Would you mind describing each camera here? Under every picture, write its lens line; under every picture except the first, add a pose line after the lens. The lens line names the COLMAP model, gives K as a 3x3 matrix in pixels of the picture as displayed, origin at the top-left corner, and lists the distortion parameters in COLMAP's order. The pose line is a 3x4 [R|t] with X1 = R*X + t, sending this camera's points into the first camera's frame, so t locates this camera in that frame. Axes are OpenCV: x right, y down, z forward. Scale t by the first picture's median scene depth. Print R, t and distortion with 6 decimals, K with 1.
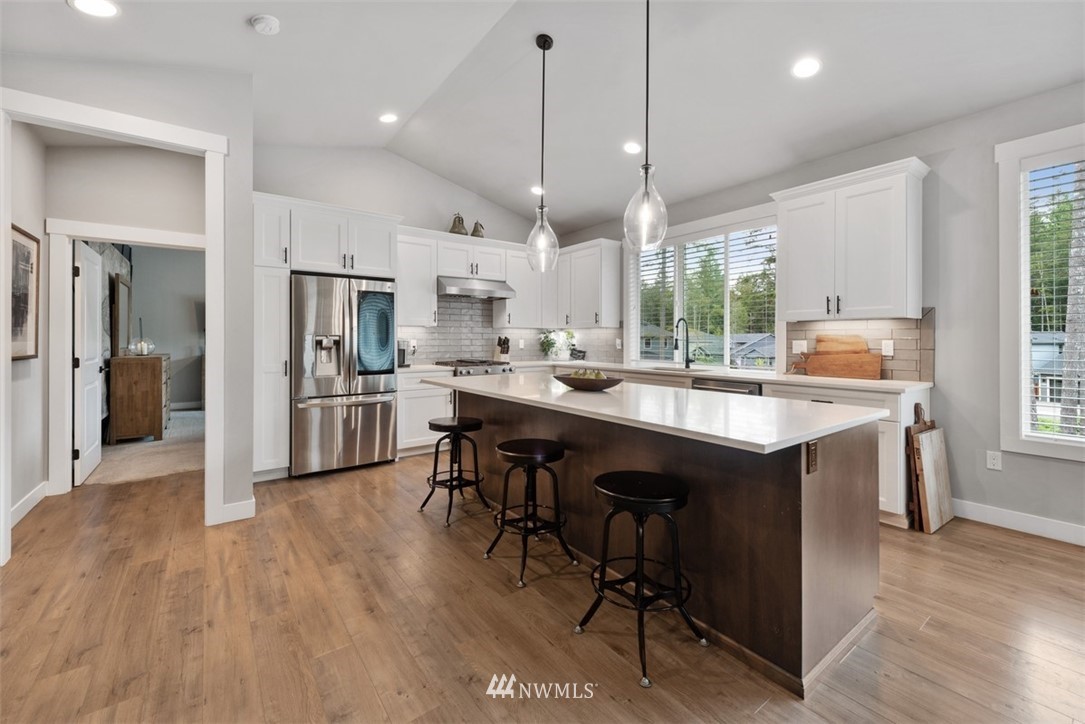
lens RADIAL K [[450.1, 0, 543.4], [0, 450.1, 336.7], [0, 0, 1]] dist [0.013065, -0.003996]
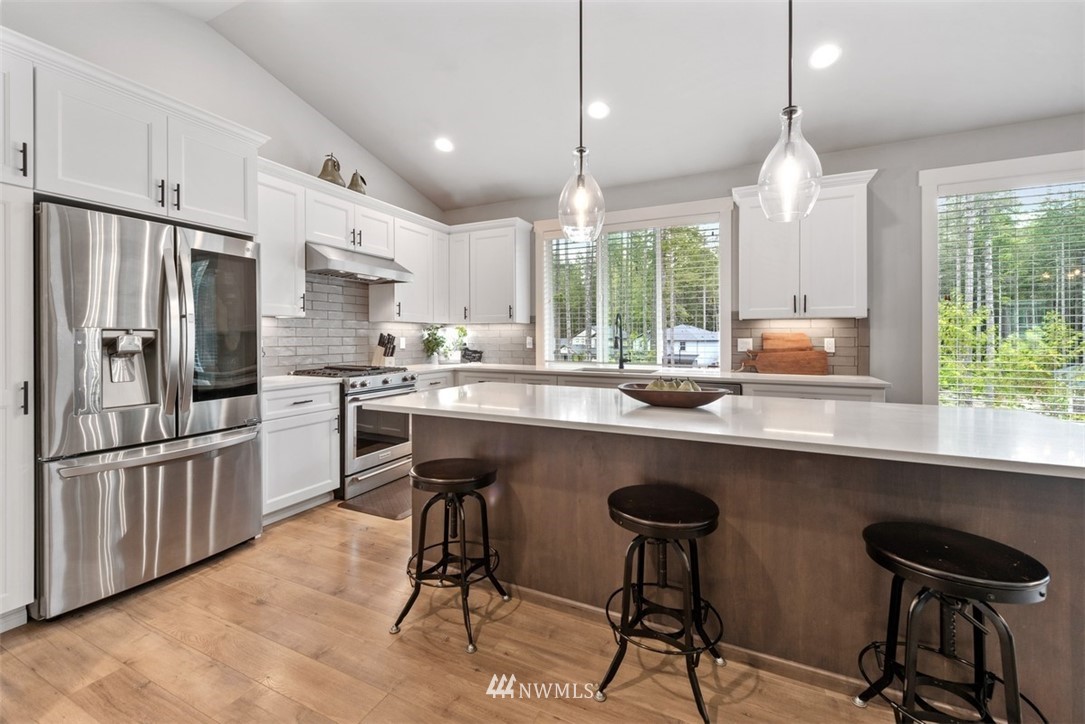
lens RADIAL K [[450.1, 0, 542.5], [0, 450.1, 337.0], [0, 0, 1]] dist [0.013065, -0.003996]
pose [[0.884851, 0.000689, 0.465873, -0.275029], [-0.003372, 0.999982, 0.004926, 0.001341], [-0.465862, -0.005929, 0.884838, 0.287599]]
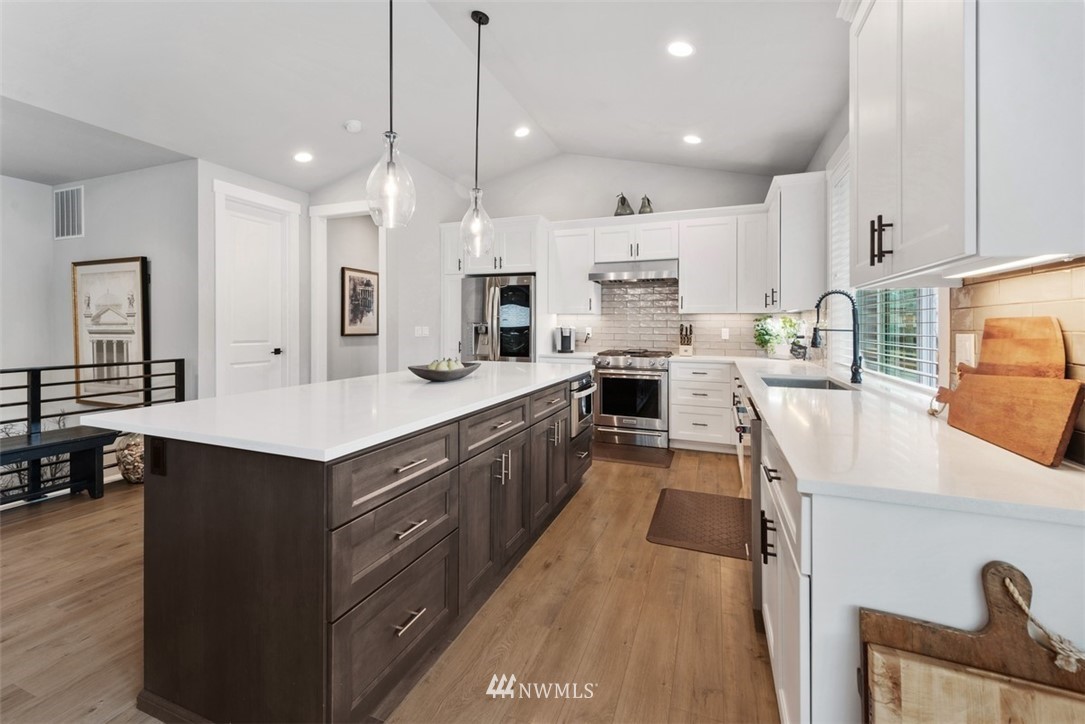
lens RADIAL K [[450.1, 0, 538.9], [0, 450.1, 331.1], [0, 0, 1]] dist [0.013065, -0.003996]
pose [[0.519275, 0.013992, -0.854492, 0.643280], [-0.002557, 0.999887, 0.014819, 0.000678], [0.854603, -0.005510, 0.519252, 0.437420]]
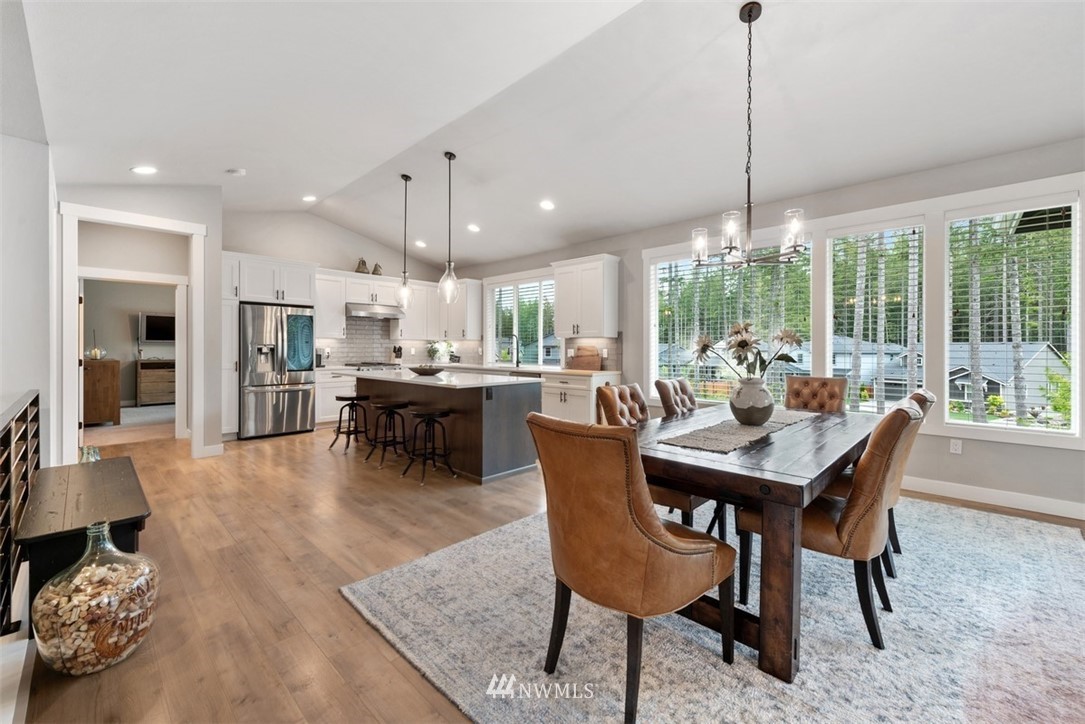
lens RADIAL K [[450.1, 0, 549.8], [0, 450.1, 345.2], [0, 0, 1]] dist [0.013065, -0.003996]
pose [[0.985957, 0.004519, 0.166939, 0.187426], [-0.004420, 0.999990, -0.000961, -0.004062], [-0.166941, 0.000210, 0.985967, -0.590310]]
